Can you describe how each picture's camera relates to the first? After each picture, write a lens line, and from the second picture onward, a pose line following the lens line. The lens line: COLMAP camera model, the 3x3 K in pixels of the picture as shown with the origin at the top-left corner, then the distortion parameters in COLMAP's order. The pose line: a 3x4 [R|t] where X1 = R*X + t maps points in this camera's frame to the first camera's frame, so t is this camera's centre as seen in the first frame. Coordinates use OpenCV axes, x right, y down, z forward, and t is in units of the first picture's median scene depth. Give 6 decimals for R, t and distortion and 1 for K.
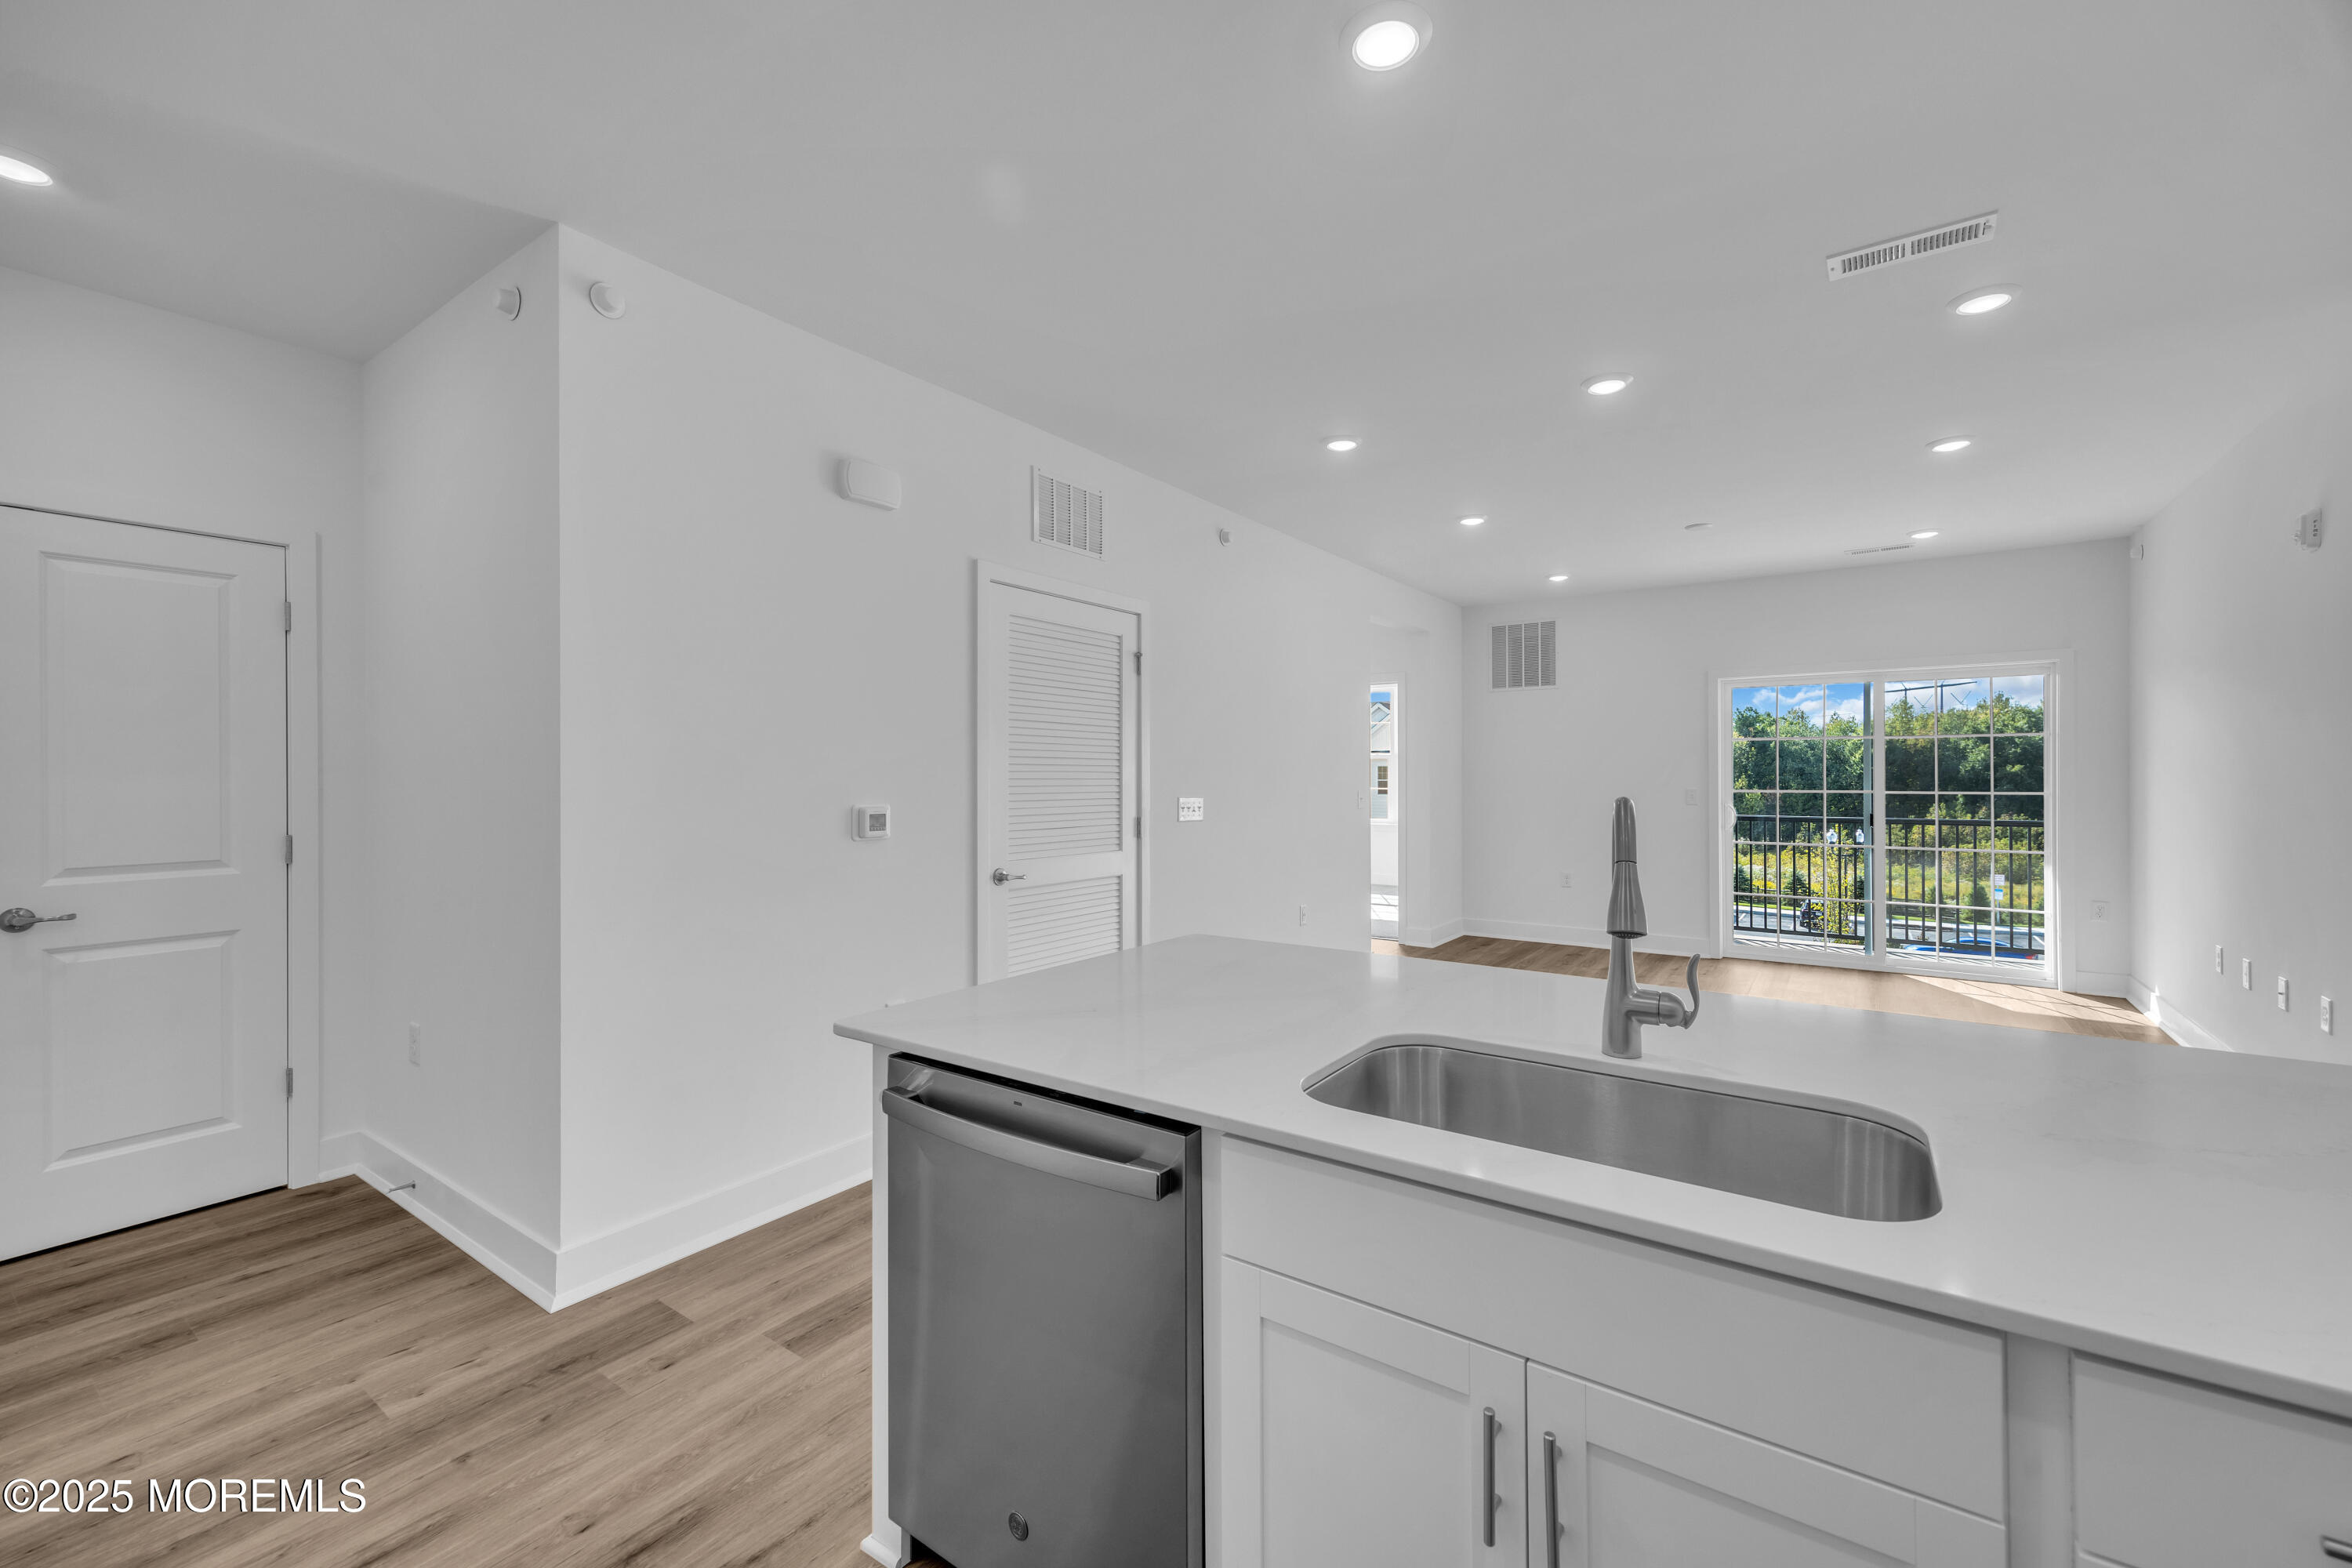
lens RADIAL K [[945.9, 0, 1170.2], [0, 945.9, 787.9], [0, 0, 1]] dist [0.002745, 0.000022]
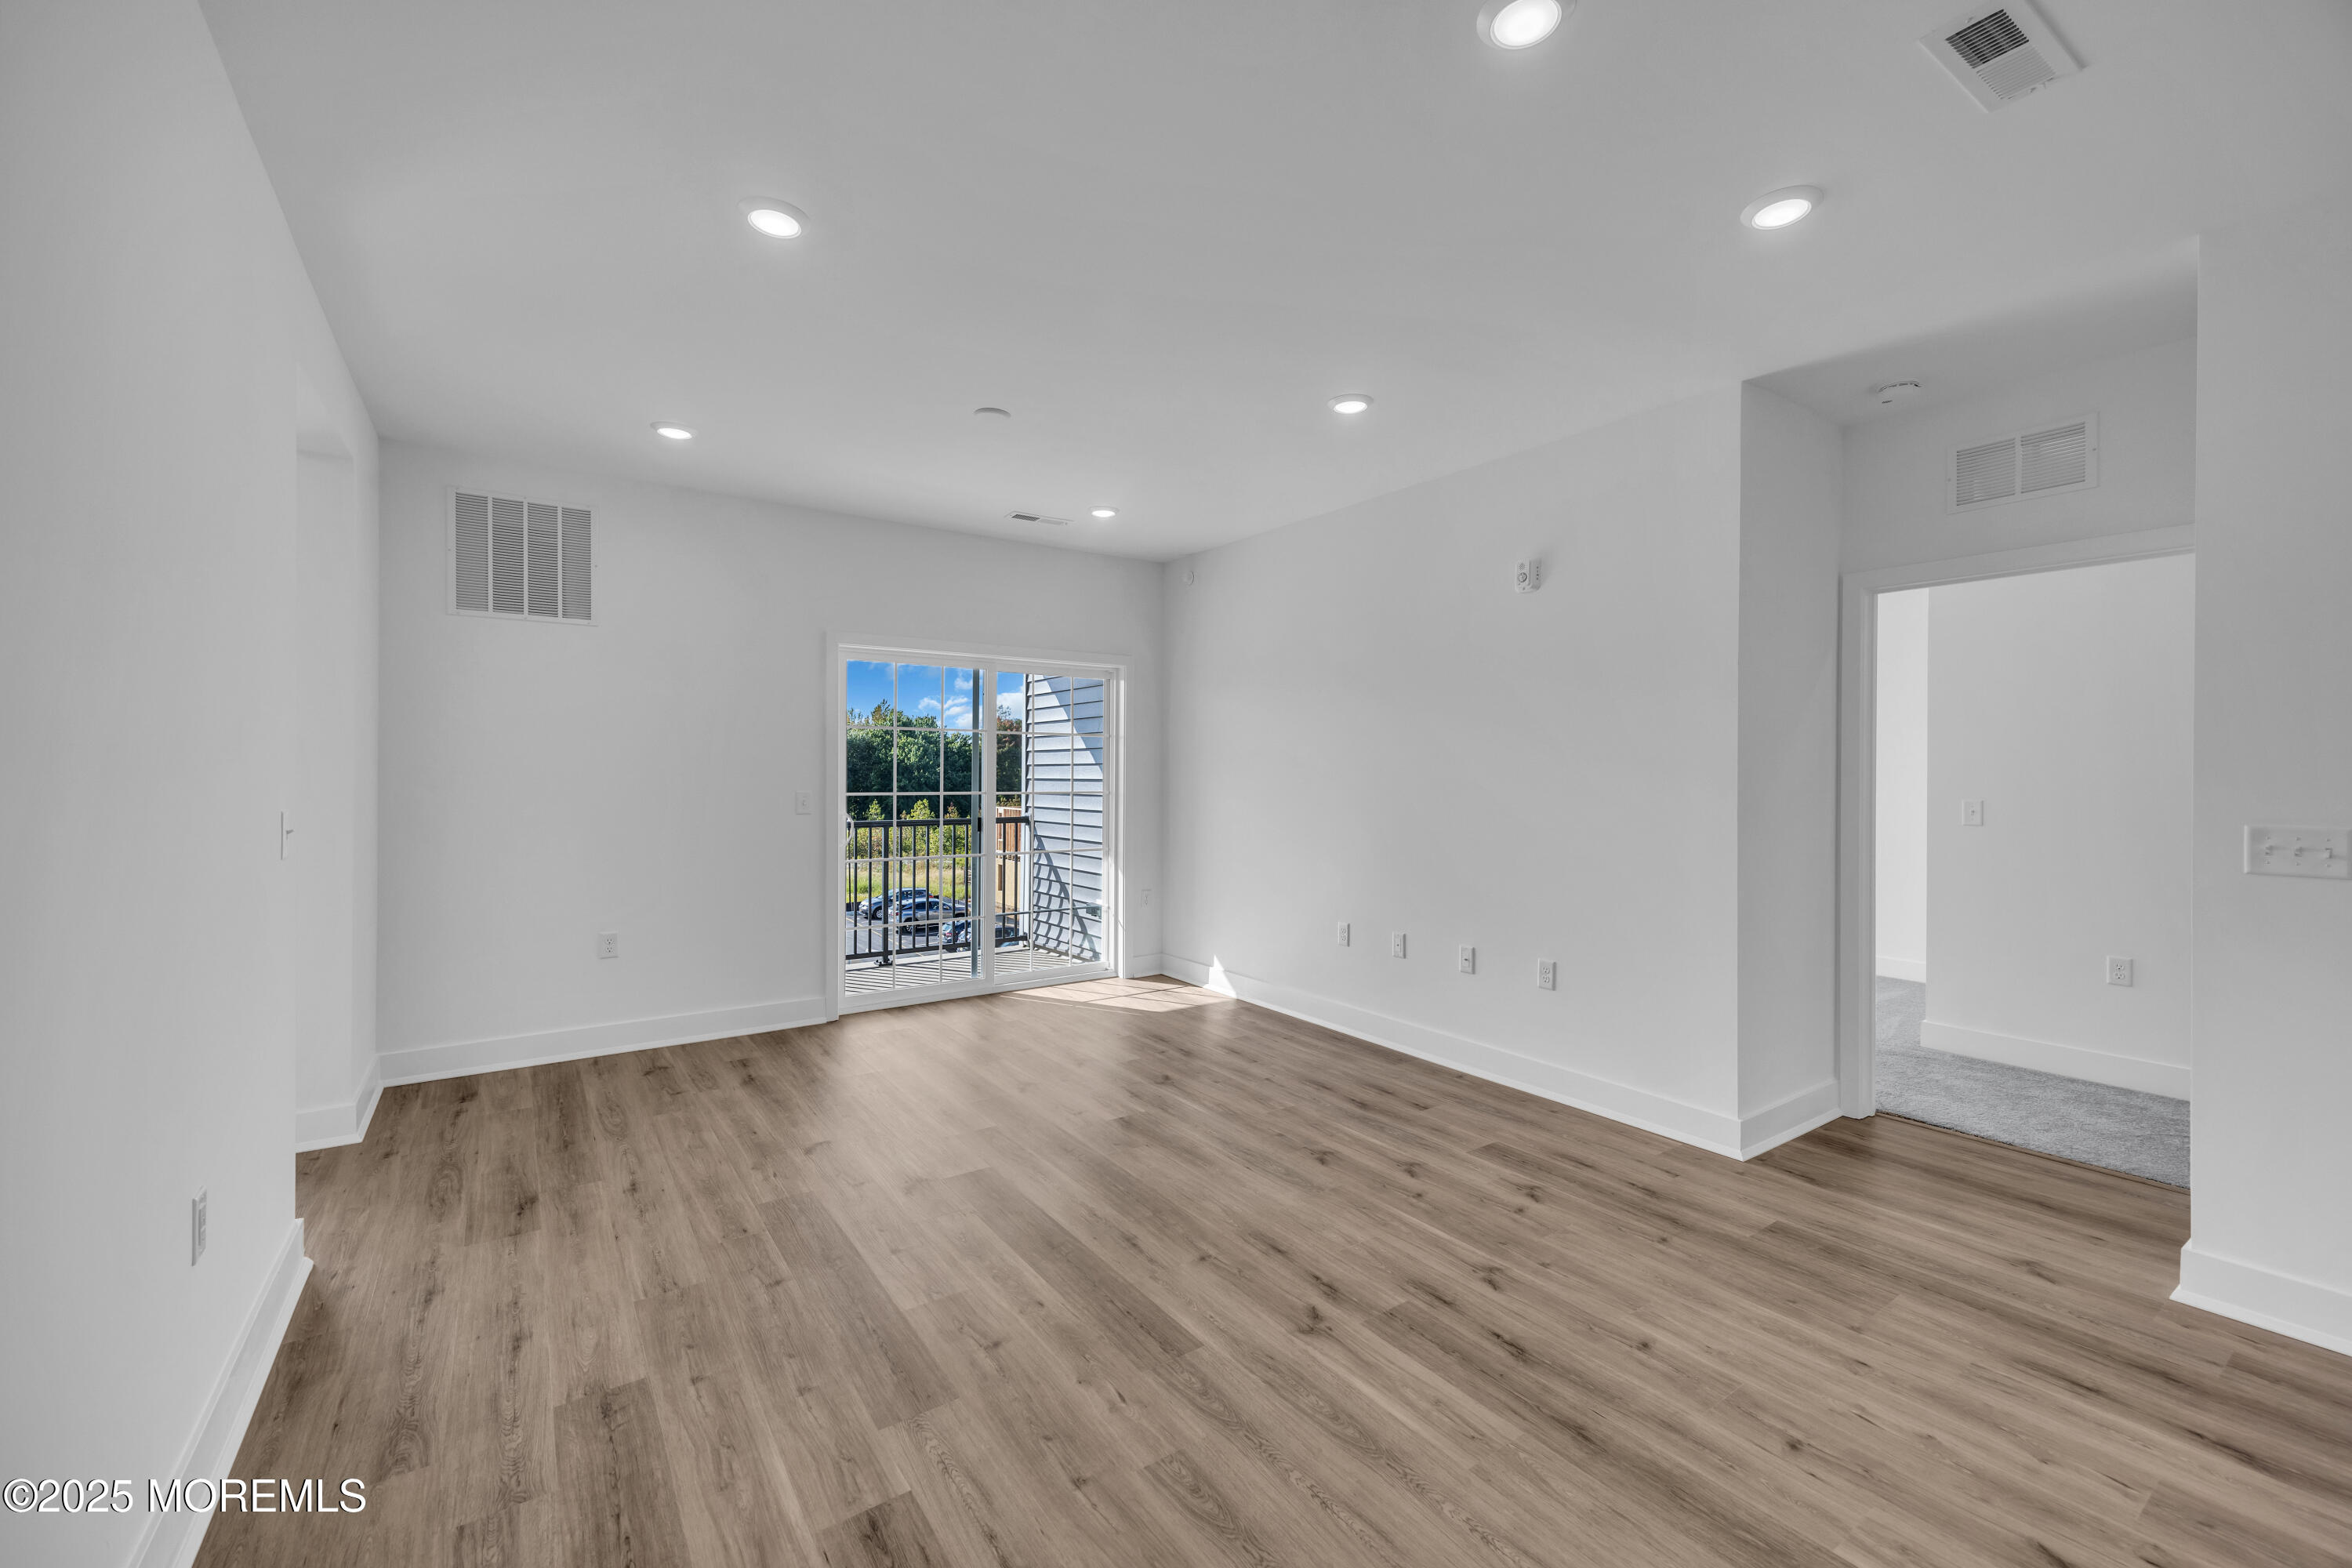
lens RADIAL K [[945.9, 0, 1192.6], [0, 945.9, 778.1], [0, 0, 1]] dist [0.002745, 0.000022]
pose [[0.318353, 0.002011, 0.947970, -0.040120], [0.008727, 0.999949, -0.005052, -0.003790], [-0.947932, 0.009882, 0.318319, 0.518331]]
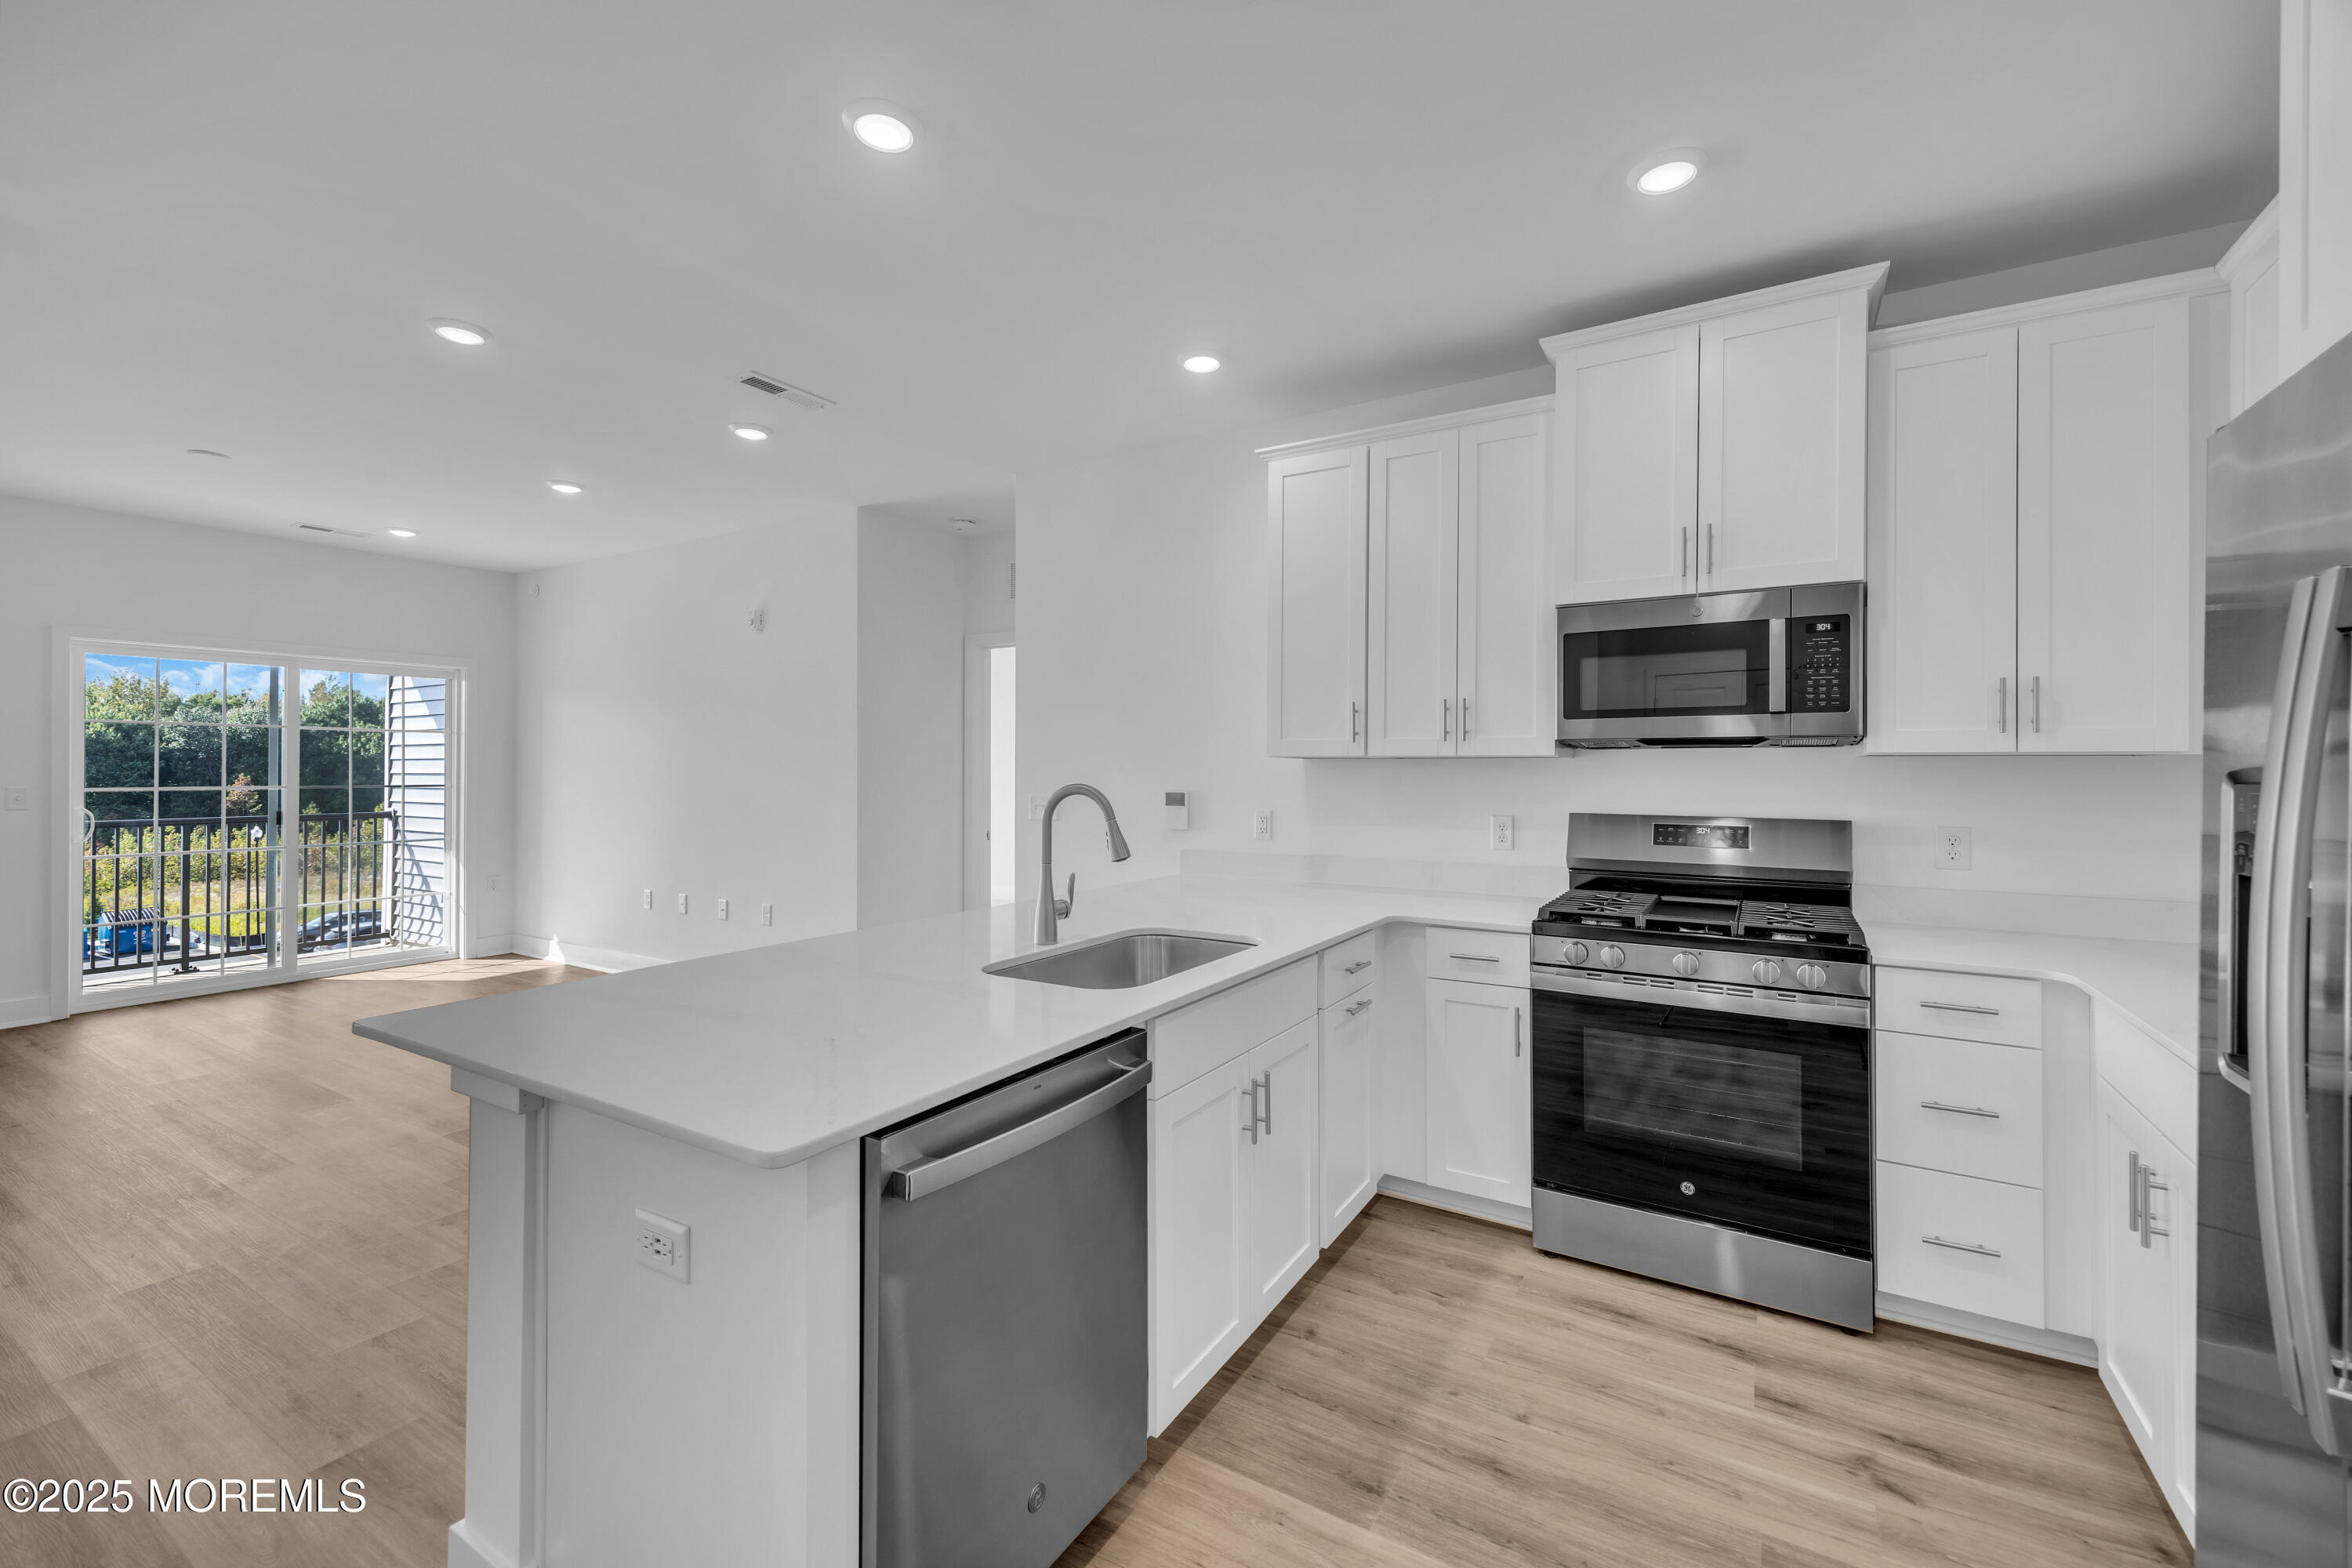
lens RADIAL K [[945.9, 0, 1193.1], [0, 945.9, 768.6], [0, 0, 1]] dist [0.002745, 0.000022]
pose [[-0.099520, 0.006195, 0.995016, -0.252581], [0.011379, 0.999922, -0.005088, 0.001168], [-0.994970, 0.010816, -0.099583, 0.211294]]
